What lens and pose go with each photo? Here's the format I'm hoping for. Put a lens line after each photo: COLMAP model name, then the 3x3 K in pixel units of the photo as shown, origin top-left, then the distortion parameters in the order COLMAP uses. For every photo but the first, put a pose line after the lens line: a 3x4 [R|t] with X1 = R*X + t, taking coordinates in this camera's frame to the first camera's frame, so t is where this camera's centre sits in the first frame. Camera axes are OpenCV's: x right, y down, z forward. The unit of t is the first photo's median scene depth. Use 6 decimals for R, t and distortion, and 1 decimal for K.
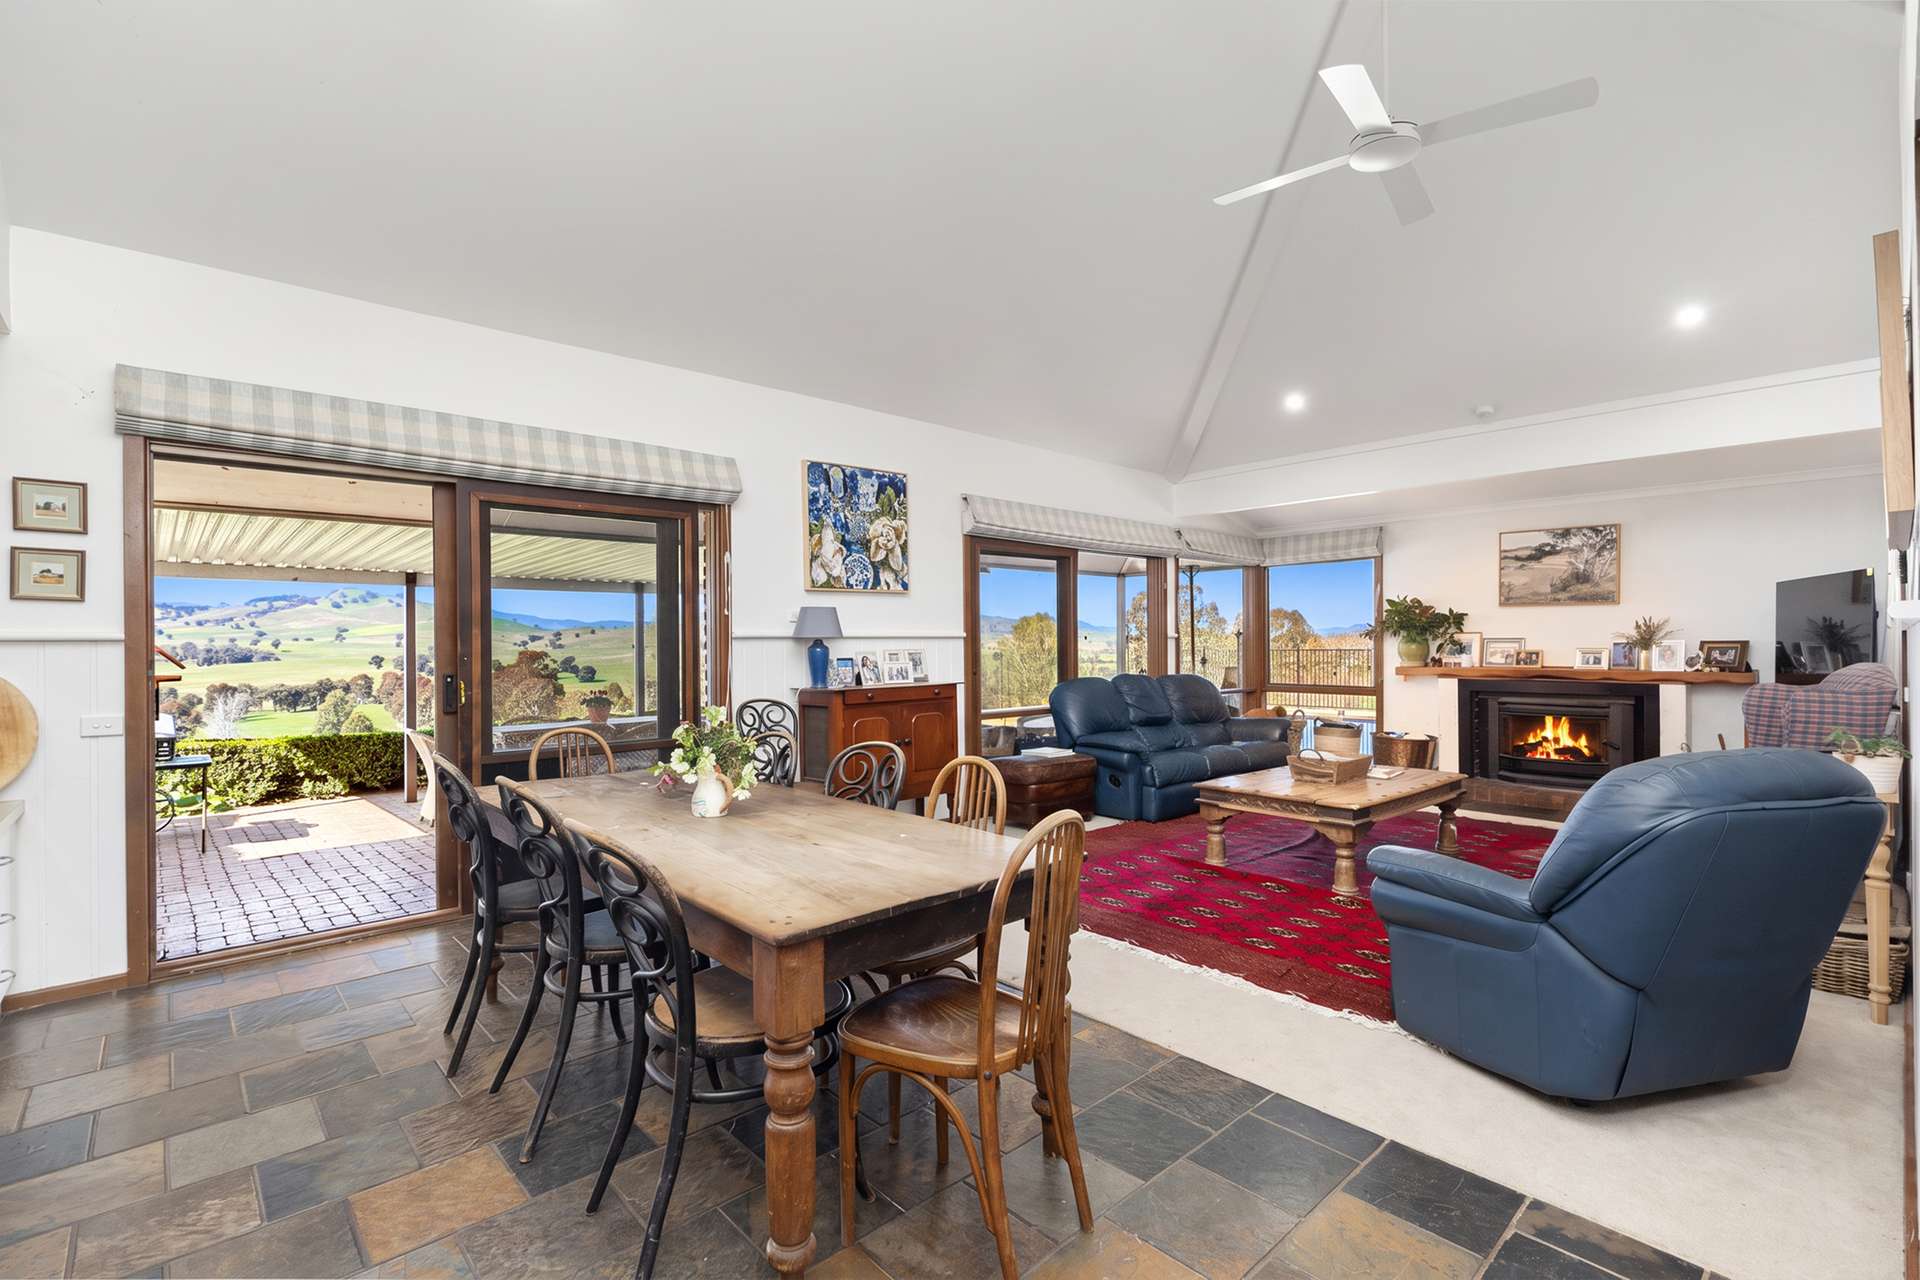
lens RADIAL K [[879.6, 0, 960.0], [0, 879.6, 640.0], [0, 0, 1]] dist [-0.001184, 0.000434]
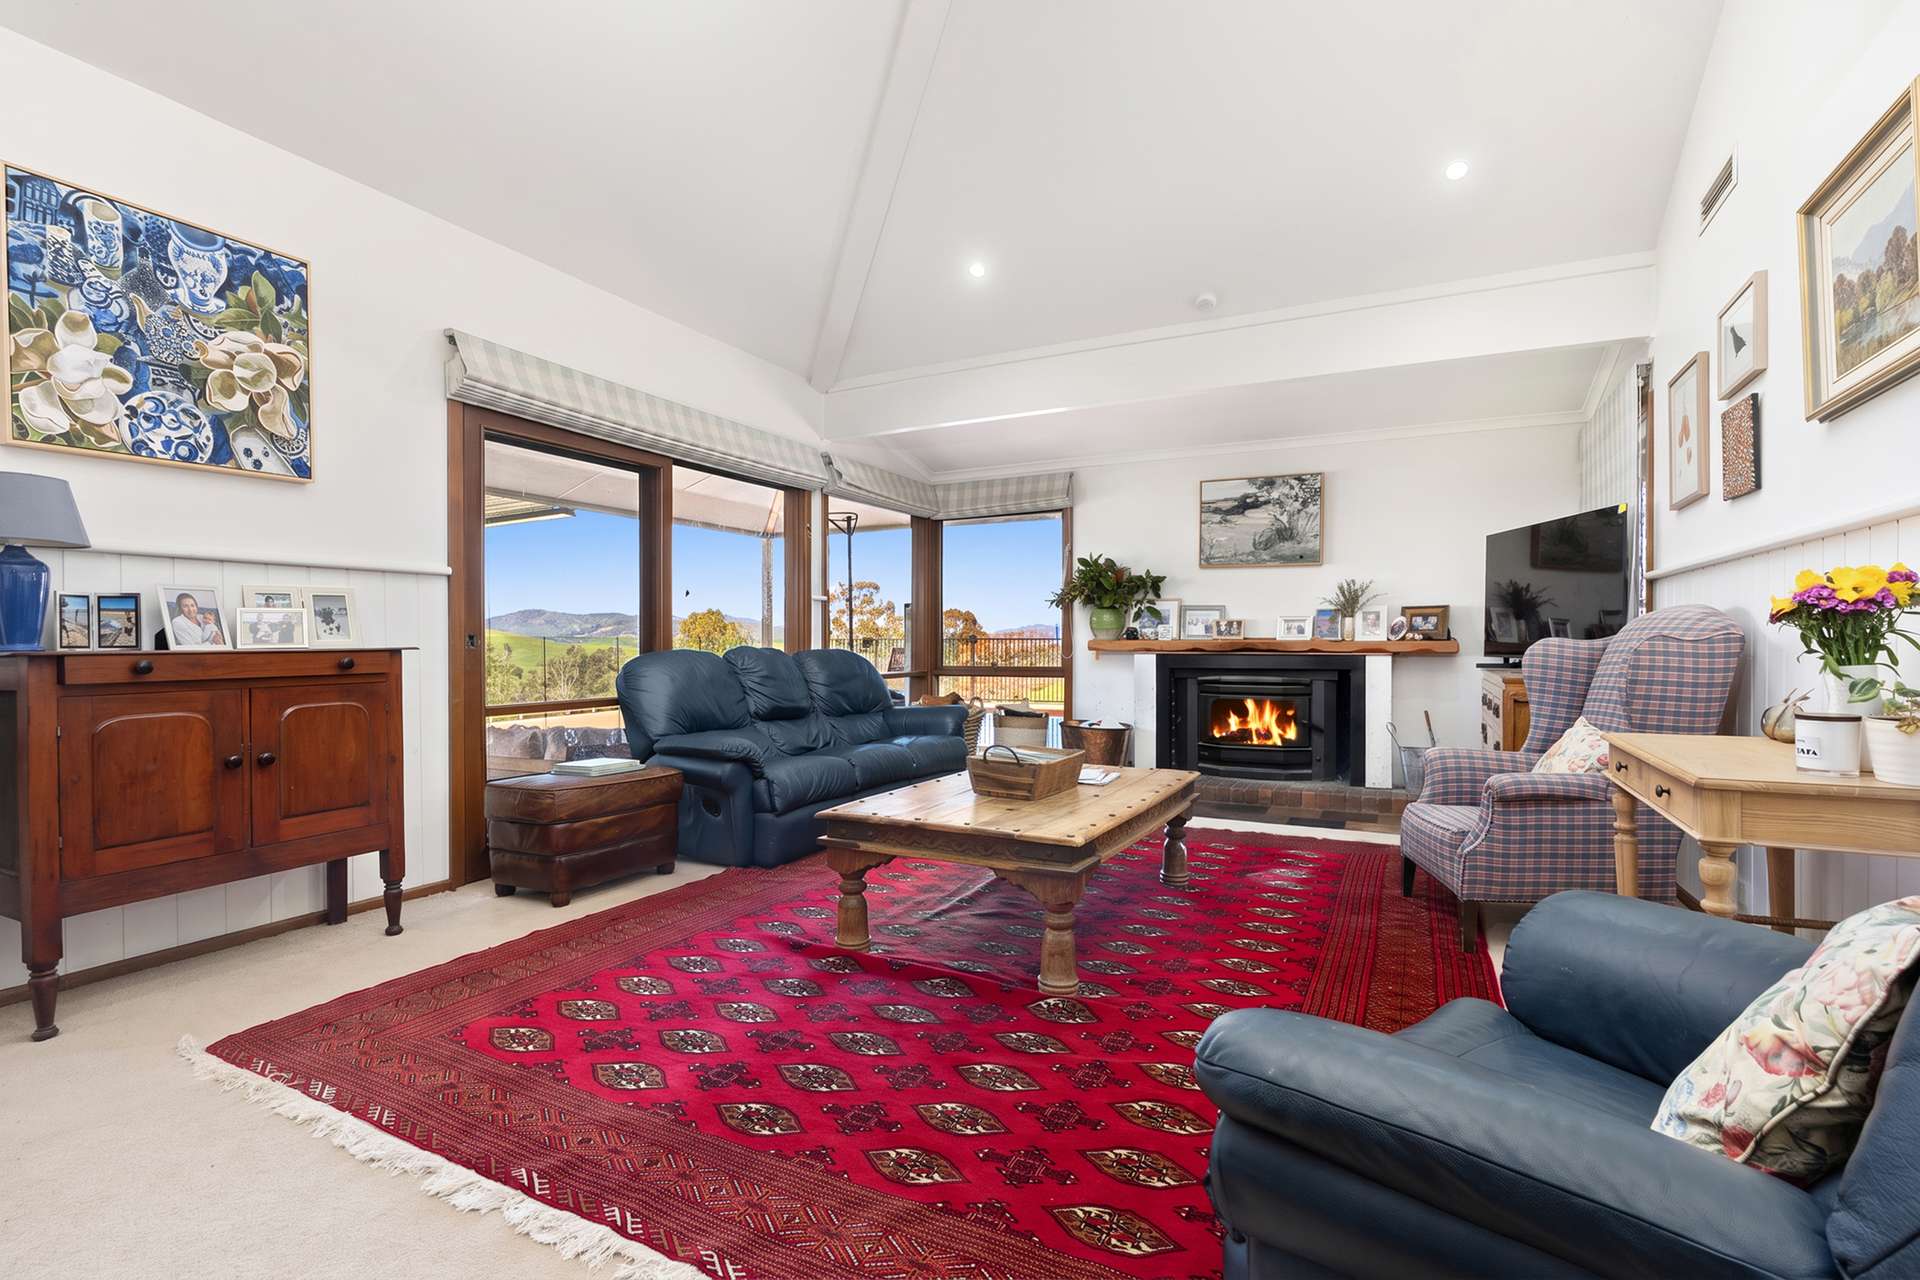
lens RADIAL K [[879.6, 0, 960.0], [0, 879.6, 640.0], [0, 0, 1]] dist [-0.001184, 0.000434]
pose [[0.937522, 0.005193, 0.347887, 0.112475], [-0.004296, 0.999985, -0.003349, 0.037753], [-0.347900, 0.001645, 0.937530, 0.311749]]
